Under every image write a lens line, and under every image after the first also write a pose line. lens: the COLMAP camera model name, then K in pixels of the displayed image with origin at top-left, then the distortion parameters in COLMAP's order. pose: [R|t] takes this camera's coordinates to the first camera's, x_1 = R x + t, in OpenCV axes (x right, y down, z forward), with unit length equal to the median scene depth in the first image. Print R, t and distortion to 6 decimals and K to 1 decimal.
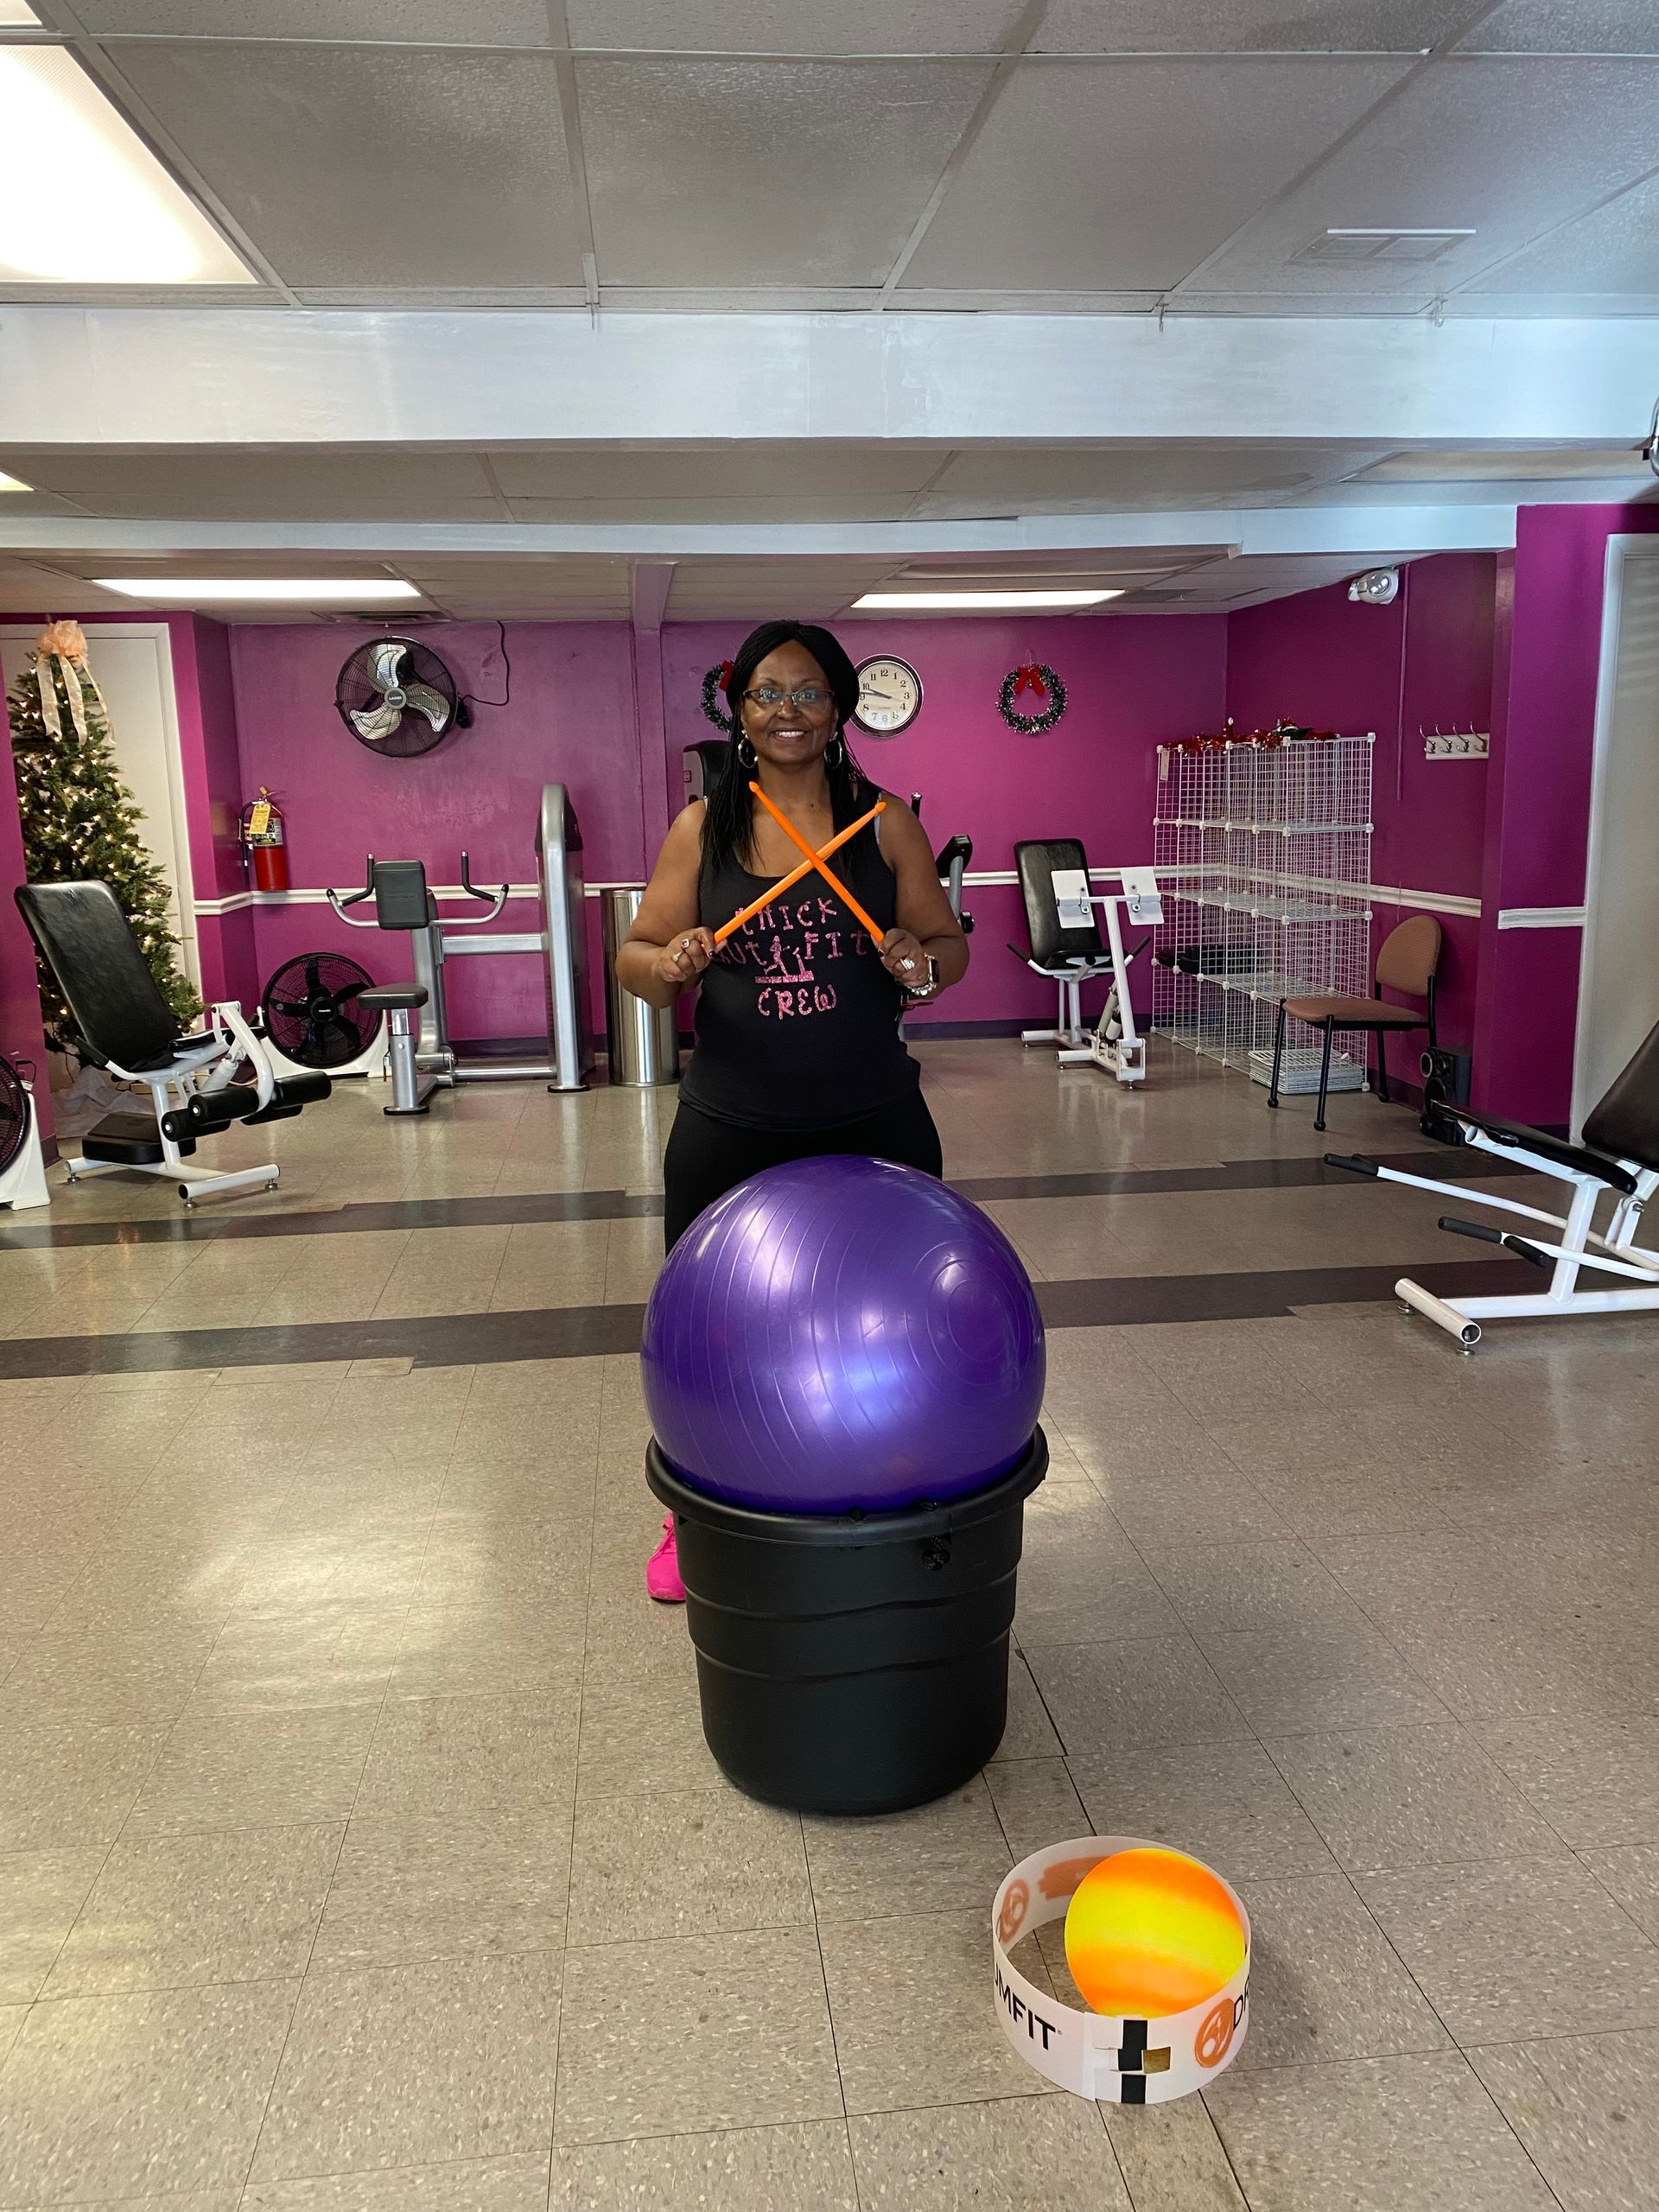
lens RADIAL K [[1688.8, 0, 849.0], [0, 1688.8, 1105.6], [0, 0, 1]] dist [0.012045, -0.009023]
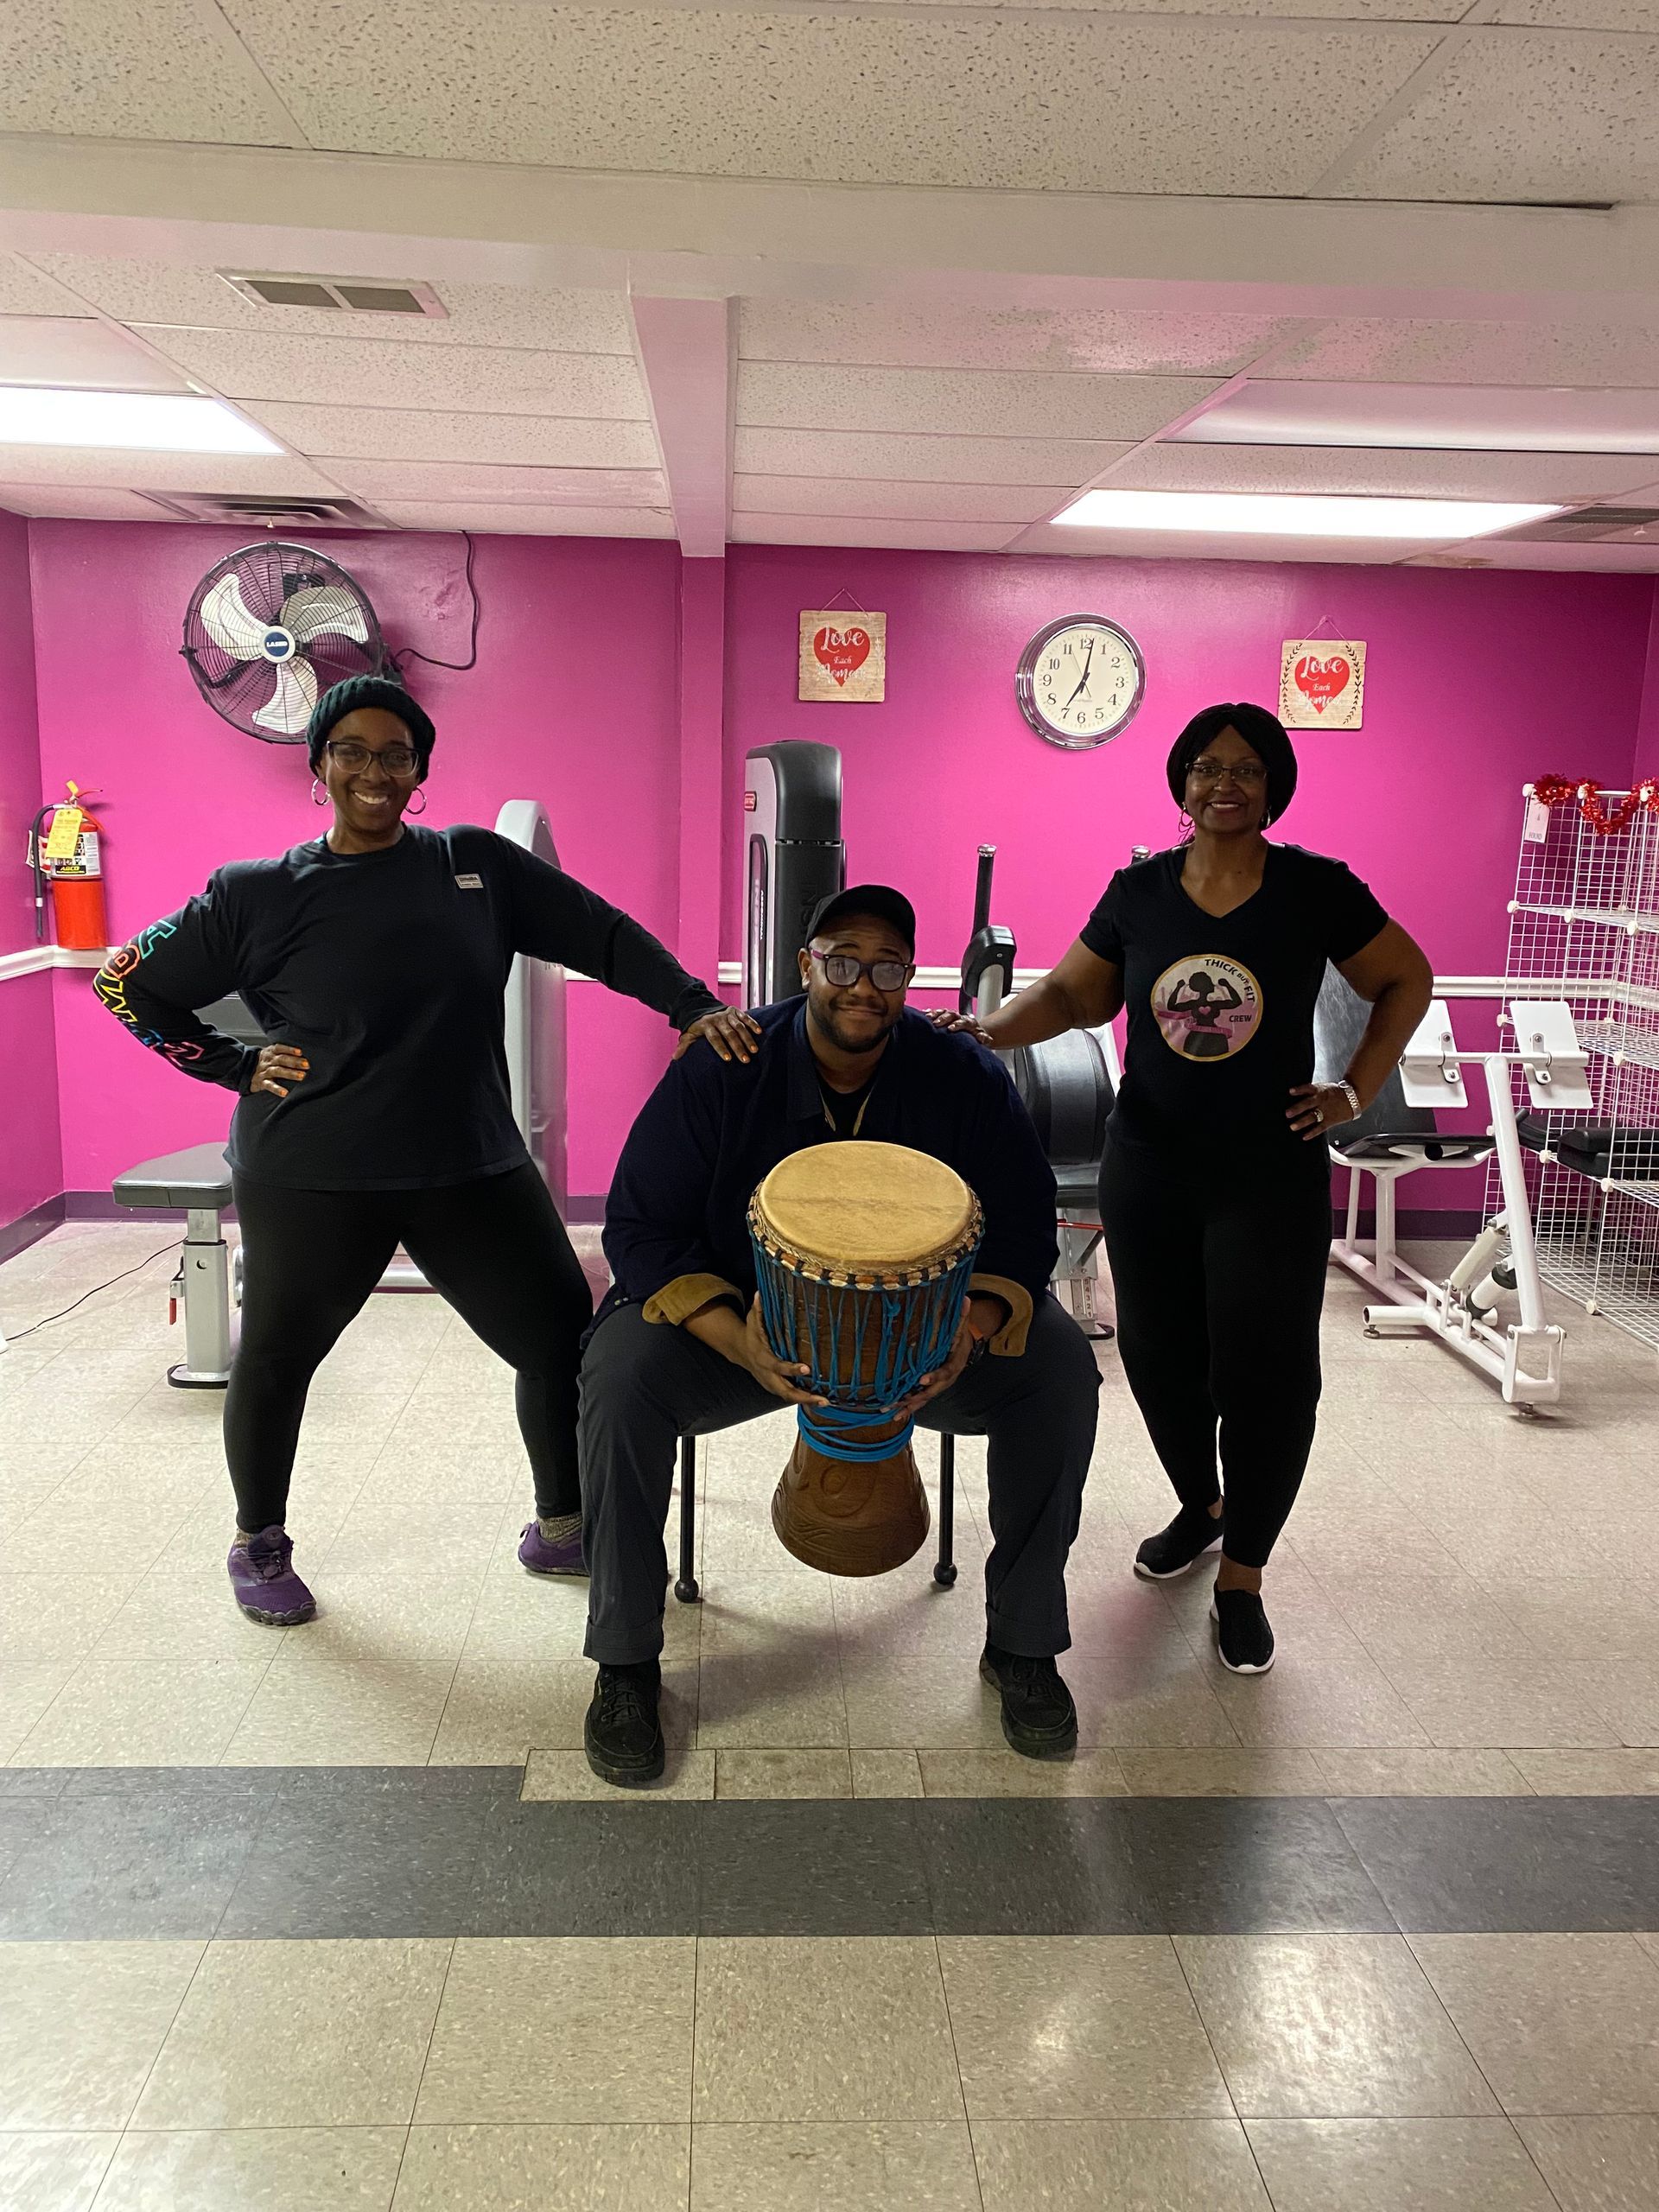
lens RADIAL K [[1688.8, 0, 811.4], [0, 1688.8, 1096.5], [0, 0, 1]] dist [0.012045, -0.009023]
pose [[0.997316, 0.057441, -0.045398, -0.045711], [-0.057571, 0.998340, -0.001573, -0.095630], [0.045232, 0.004182, 0.998968, 0.429270]]
